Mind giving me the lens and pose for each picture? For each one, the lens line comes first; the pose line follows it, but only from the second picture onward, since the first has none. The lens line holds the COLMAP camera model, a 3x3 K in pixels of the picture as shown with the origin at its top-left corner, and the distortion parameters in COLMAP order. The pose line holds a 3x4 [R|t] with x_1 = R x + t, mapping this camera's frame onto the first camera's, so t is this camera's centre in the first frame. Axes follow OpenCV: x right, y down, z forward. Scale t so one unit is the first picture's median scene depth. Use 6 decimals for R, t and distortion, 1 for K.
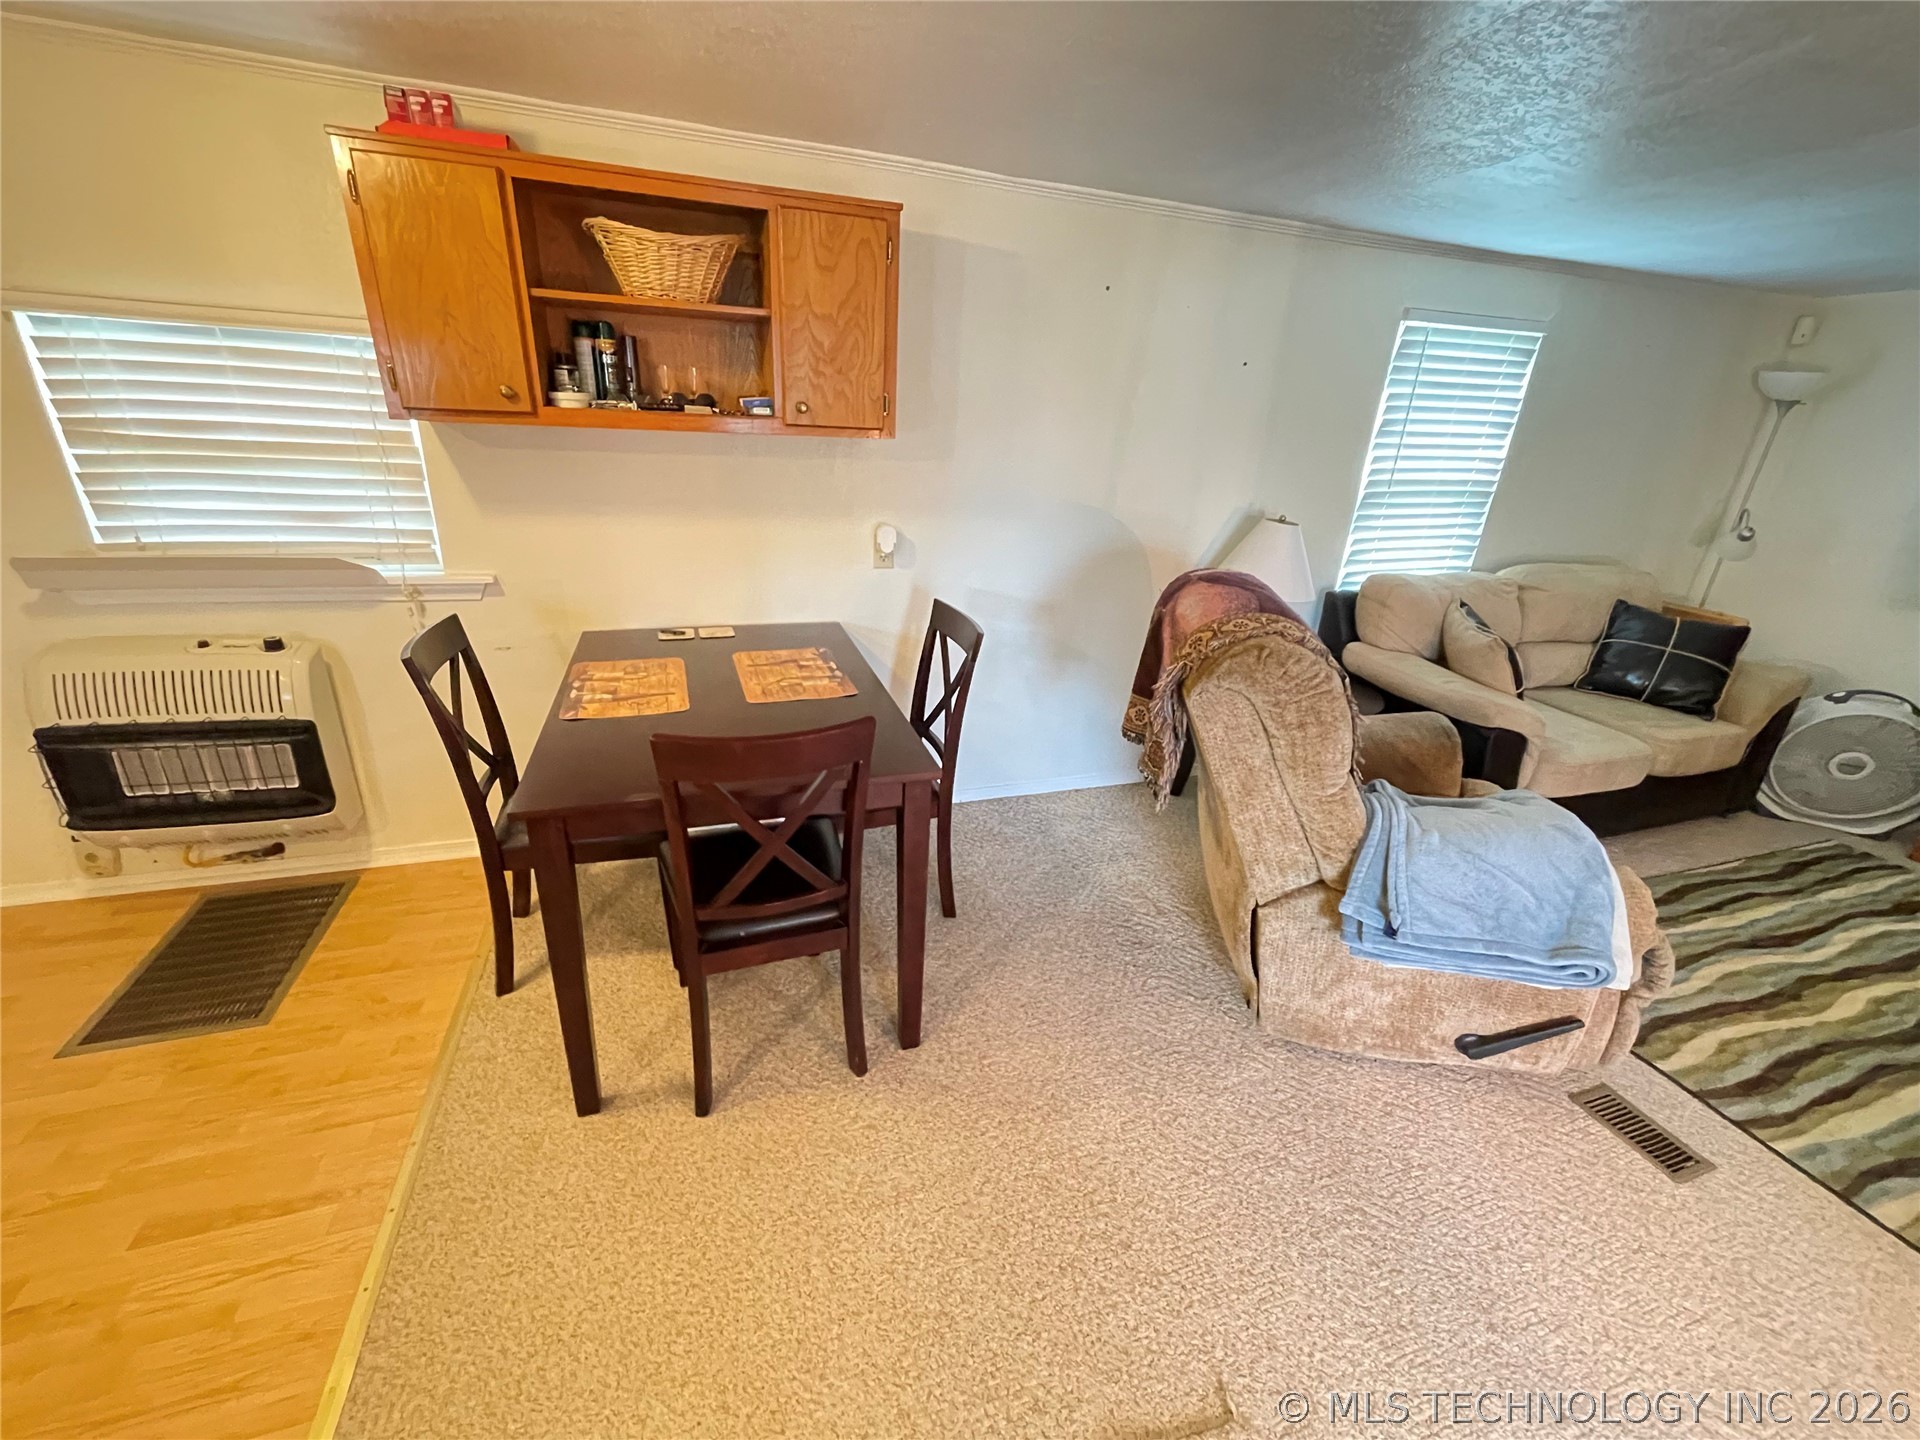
lens RADIAL K [[781.5, 0, 958.0], [0, 781.5, 714.4], [0, 0, 1]] dist [-0.003043, 0.000264]
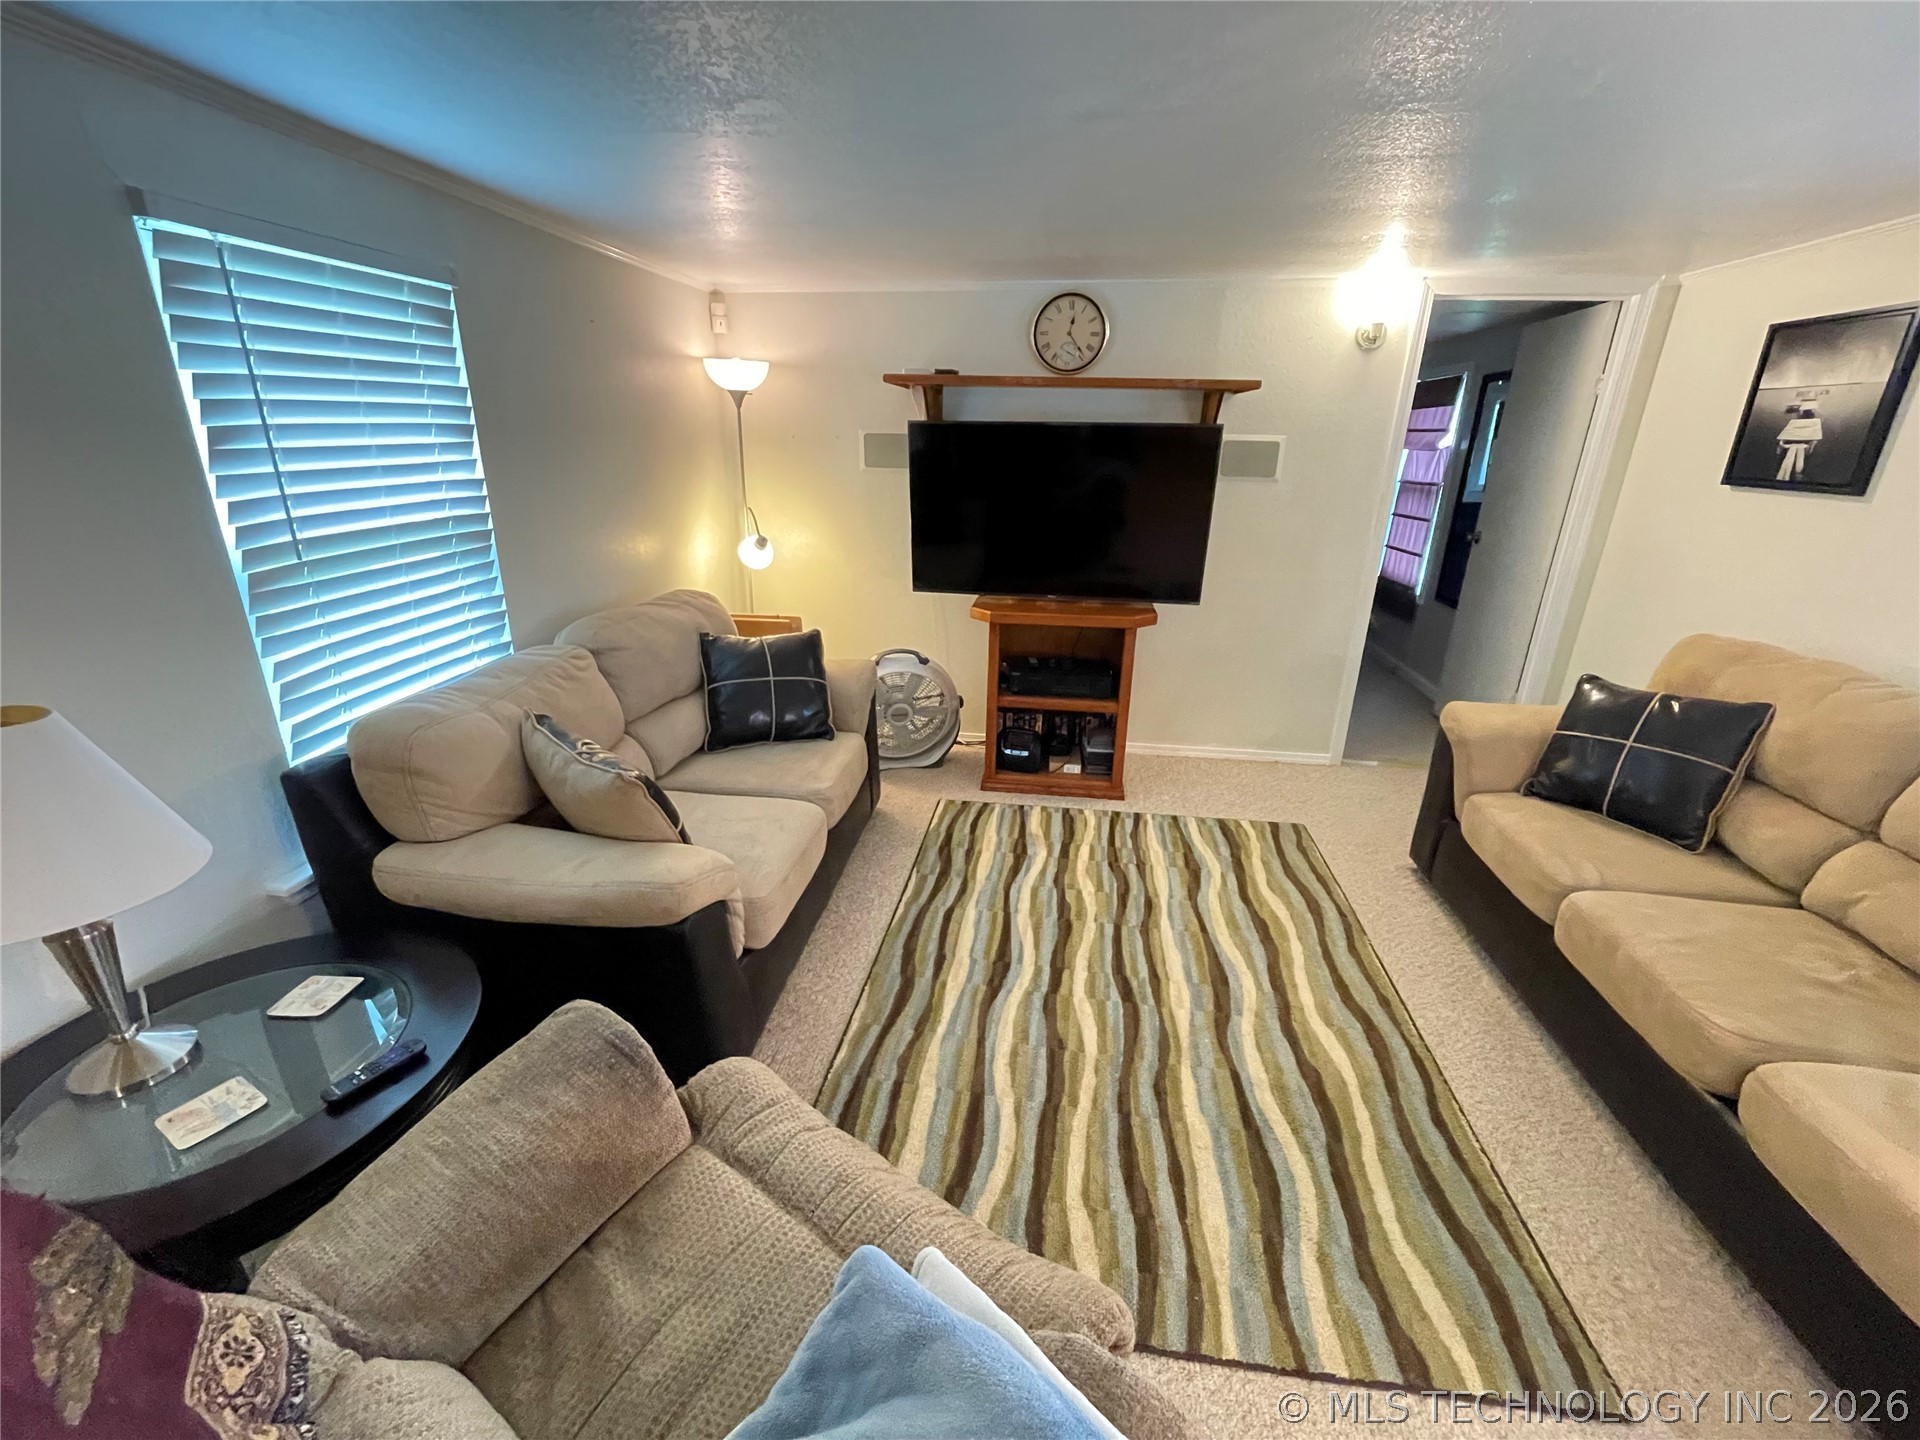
lens RADIAL K [[781.5, 0, 961.0], [0, 781.5, 713.7], [0, 0, 1]] dist [-0.003043, 0.000264]
pose [[0.447644, -0.343255, 0.825707, 0.381414], [0.341748, 0.918965, 0.196750, -0.195640], [-0.826331, 0.194110, 0.528676, 0.508585]]
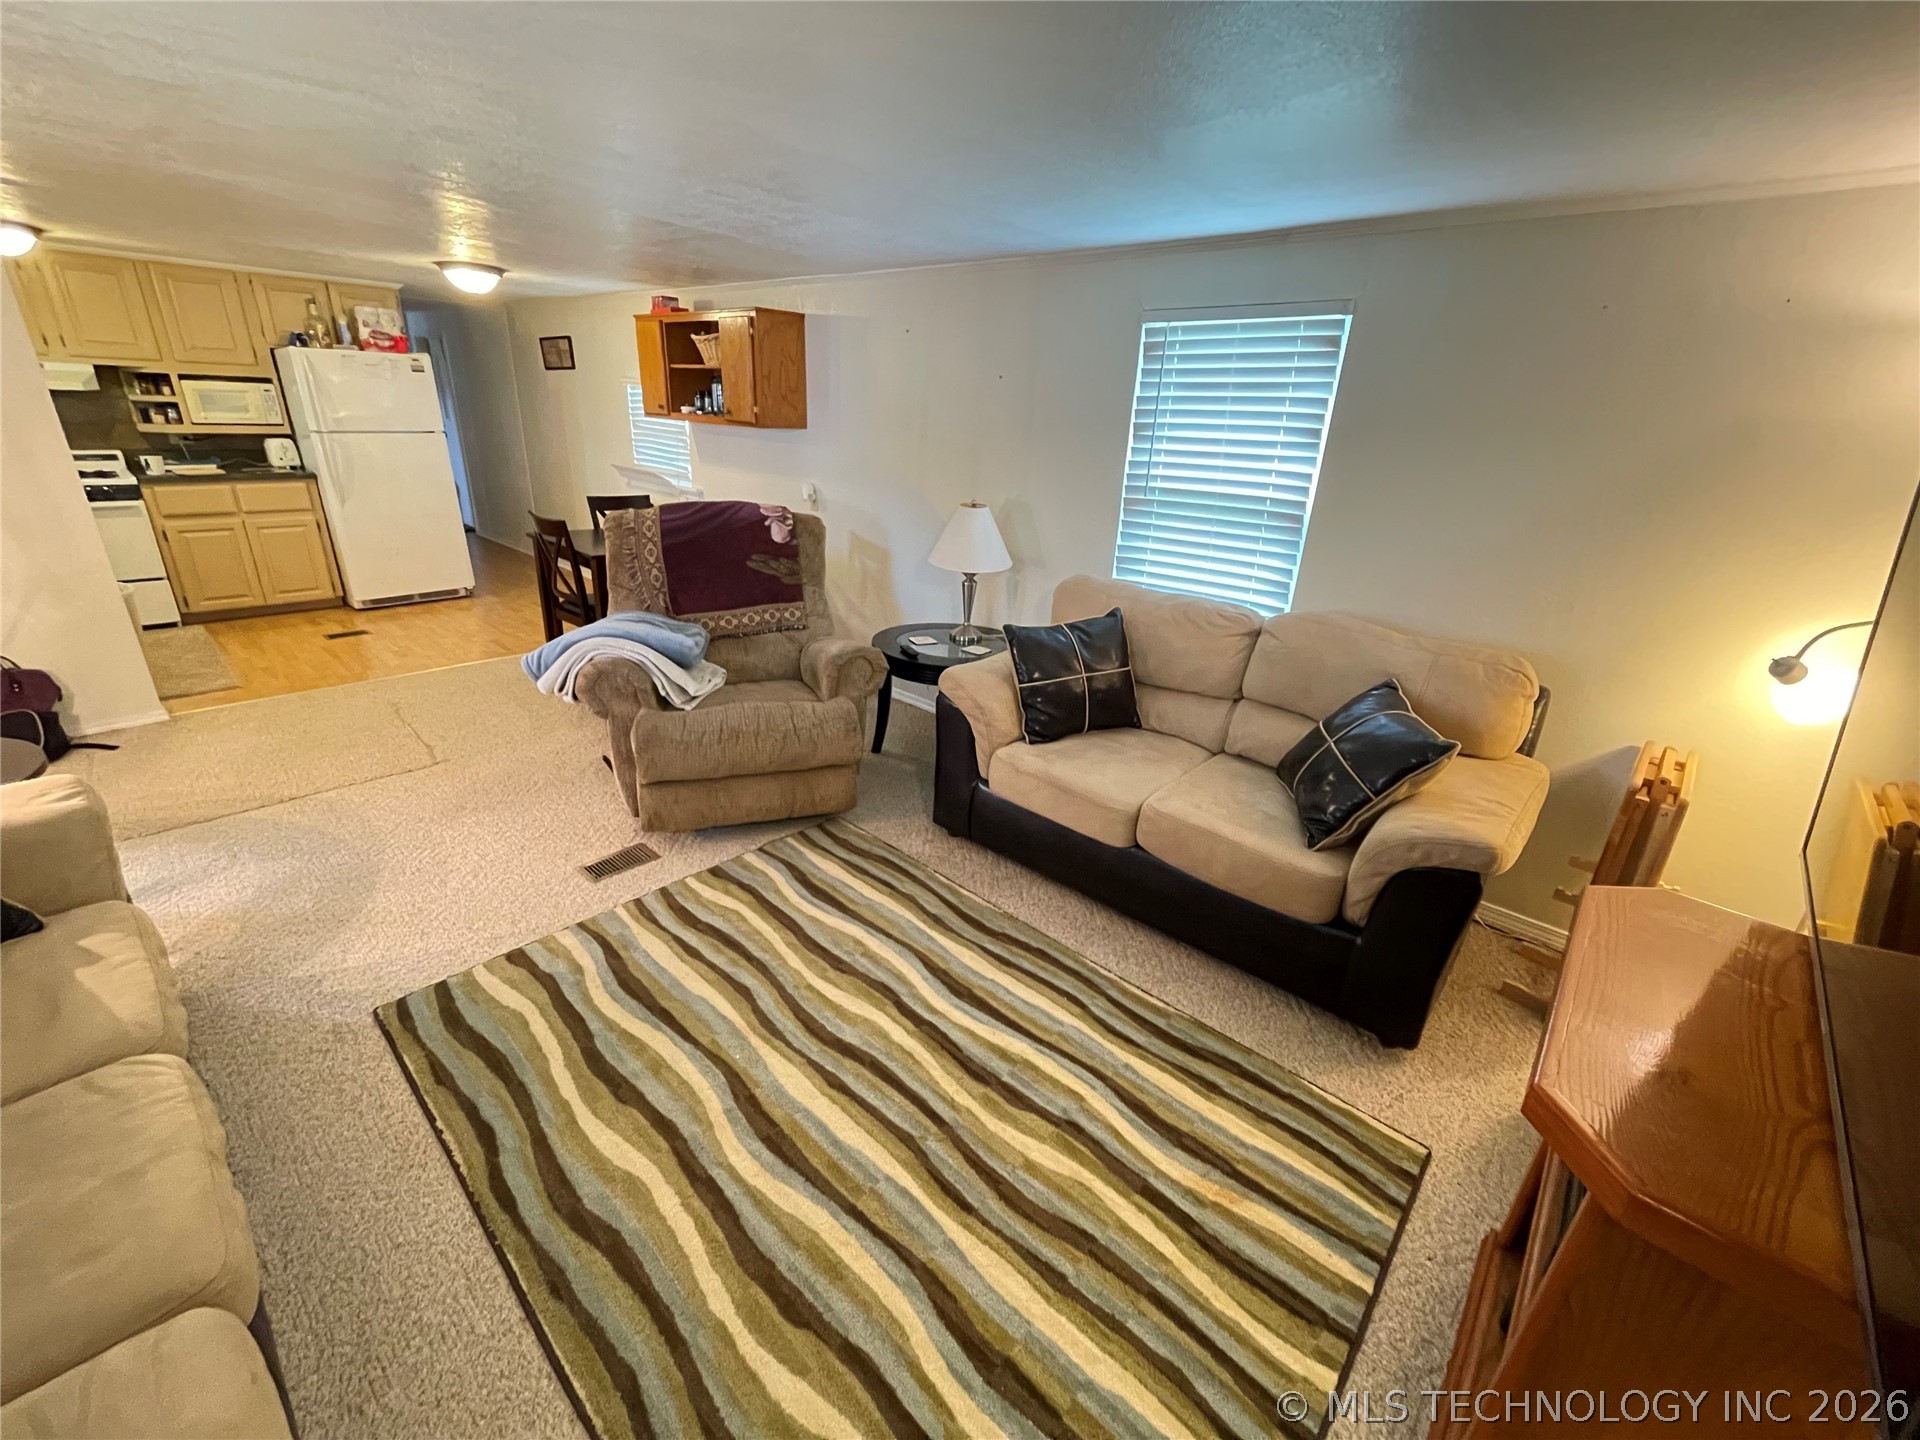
lens RADIAL K [[781.5, 0, 957.2], [0, 781.5, 712.4], [0, 0, 1]] dist [-0.003043, 0.000264]
pose [[0.492956, 0.288321, -0.820893, 1.749855], [-0.350119, 0.929469, 0.116206, -0.098224], [0.796500, 0.230126, 0.559134, 0.462213]]
